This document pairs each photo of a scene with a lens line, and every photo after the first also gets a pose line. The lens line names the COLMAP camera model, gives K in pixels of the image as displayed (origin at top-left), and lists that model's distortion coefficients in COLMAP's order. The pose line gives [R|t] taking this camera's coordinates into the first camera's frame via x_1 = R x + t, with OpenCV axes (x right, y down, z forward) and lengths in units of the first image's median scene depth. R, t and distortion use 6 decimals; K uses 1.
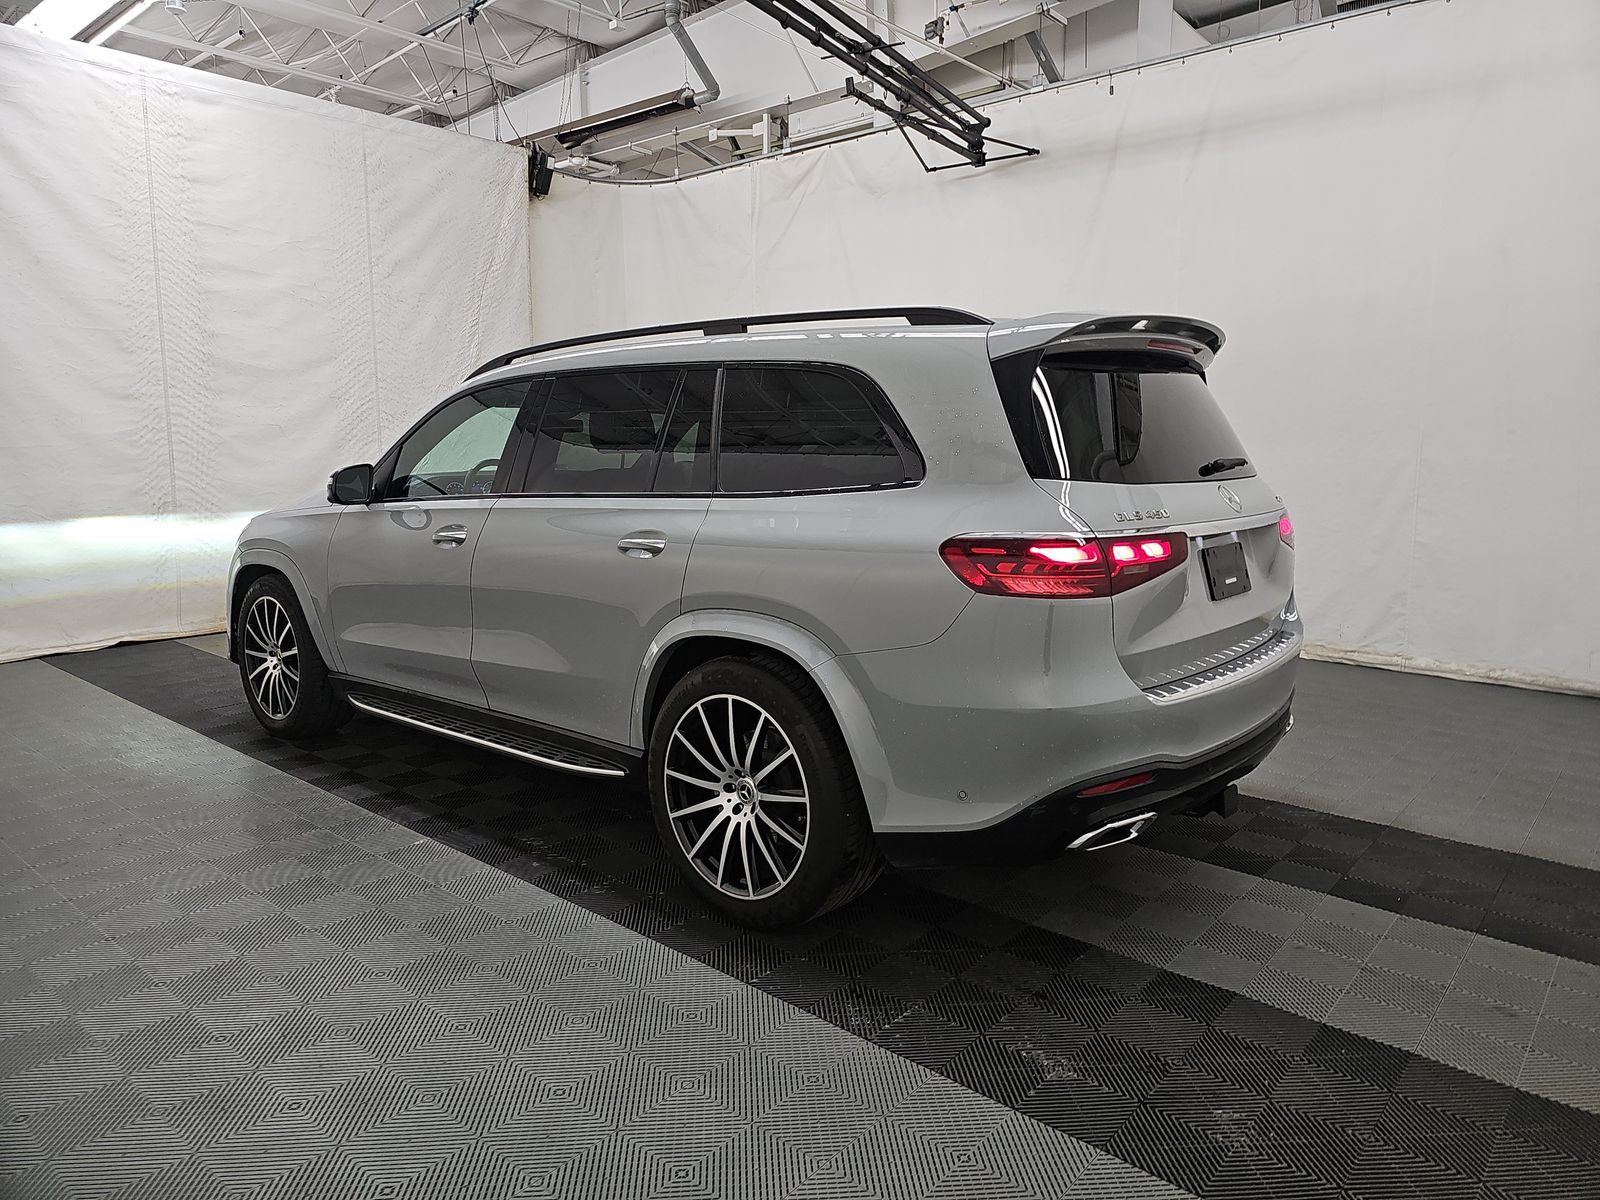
lens RADIAL K [[1033.2, 0, 788.5], [0, 1033.2, 603.8], [0, 0, 1]] dist [0.036382, -0.028286]
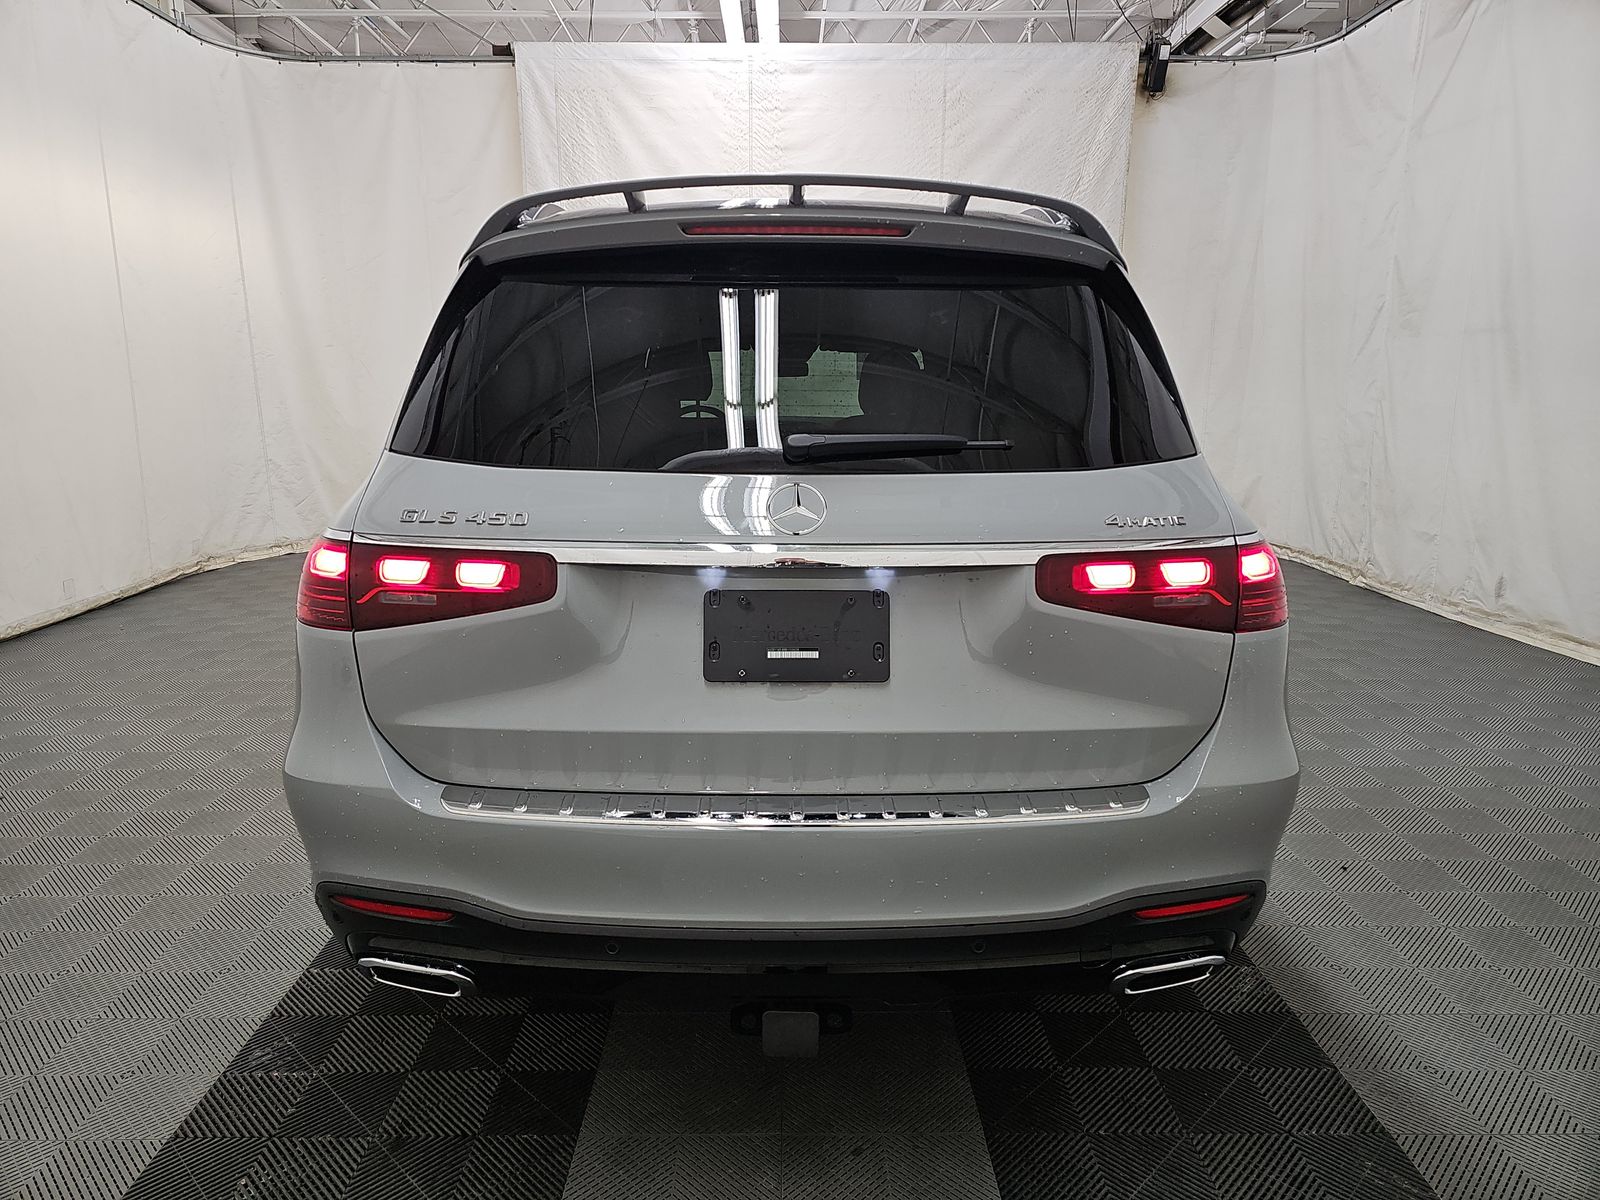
lens RADIAL K [[1033.2, 0, 806.0], [0, 1033.2, 611.4], [0, 0, 1]] dist [0.036382, -0.028286]
pose [[0.674182, 0.162634, -0.720436, 0.328997], [-0.114913, 0.986673, 0.115201, -0.043829], [0.729571, 0.005121, 0.683886, 0.248921]]
